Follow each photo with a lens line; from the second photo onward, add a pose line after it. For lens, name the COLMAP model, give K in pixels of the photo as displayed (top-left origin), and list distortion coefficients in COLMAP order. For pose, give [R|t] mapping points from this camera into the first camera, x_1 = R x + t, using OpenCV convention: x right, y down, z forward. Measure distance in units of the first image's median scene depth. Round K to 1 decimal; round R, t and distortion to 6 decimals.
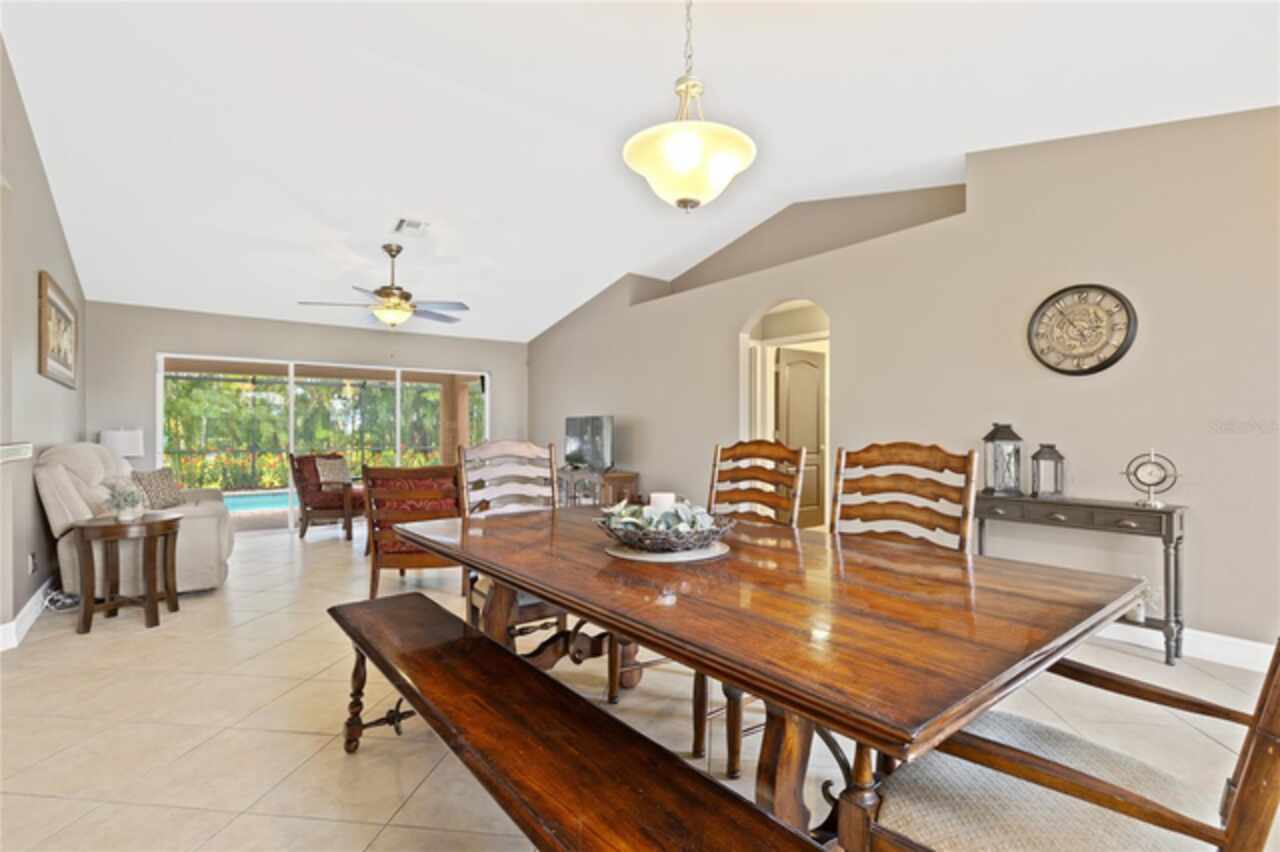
lens RADIAL K [[599.7, 0, 643.8], [0, 599.7, 426.4], [0, 0, 1]] dist [-0.001461, -0.000025]
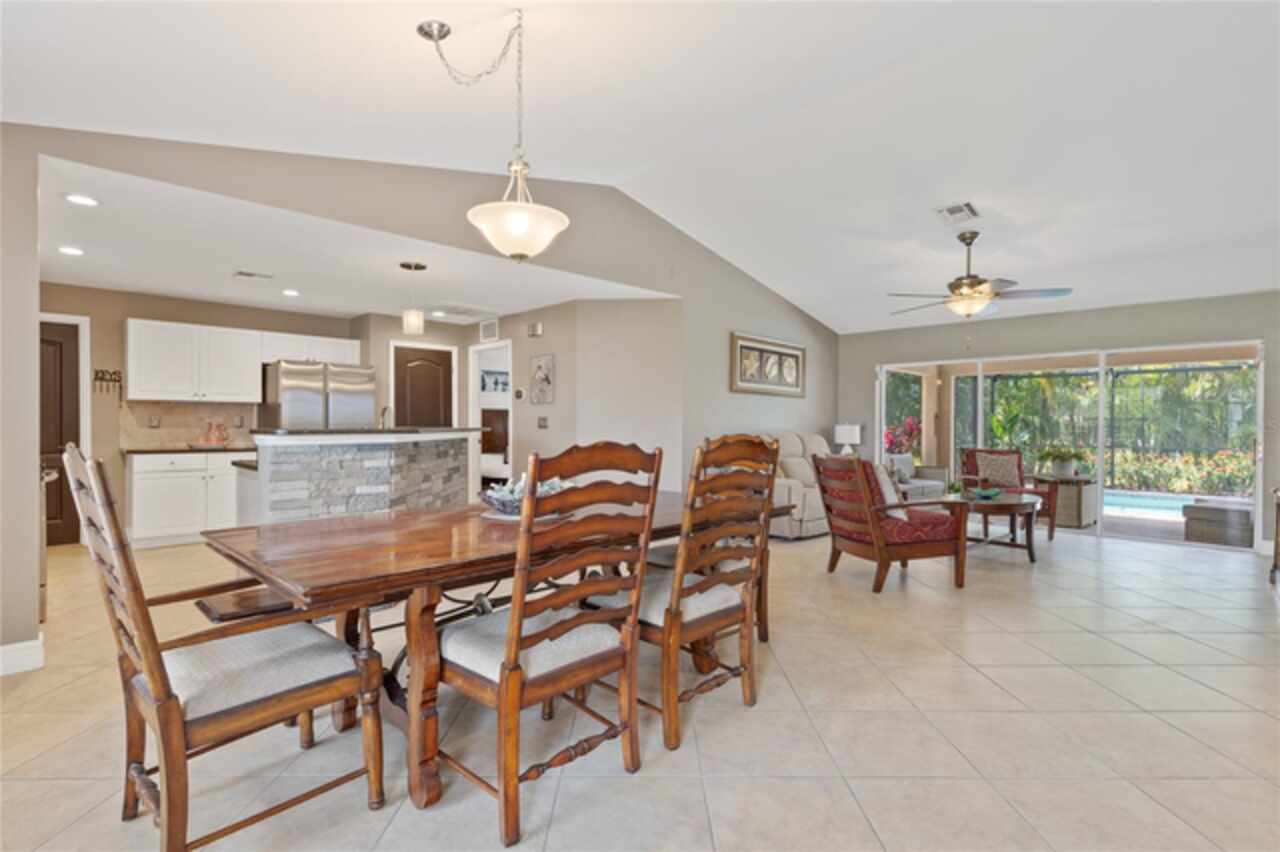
lens RADIAL K [[599.7, 0, 643.8], [0, 599.7, 426.4], [0, 0, 1]] dist [-0.001461, -0.000025]
pose [[0.131970, 0.007034, -0.991229, 0.444876], [0.004059, 0.999963, 0.007637, -0.001840], [0.991245, -0.005031, 0.131936, 0.344586]]
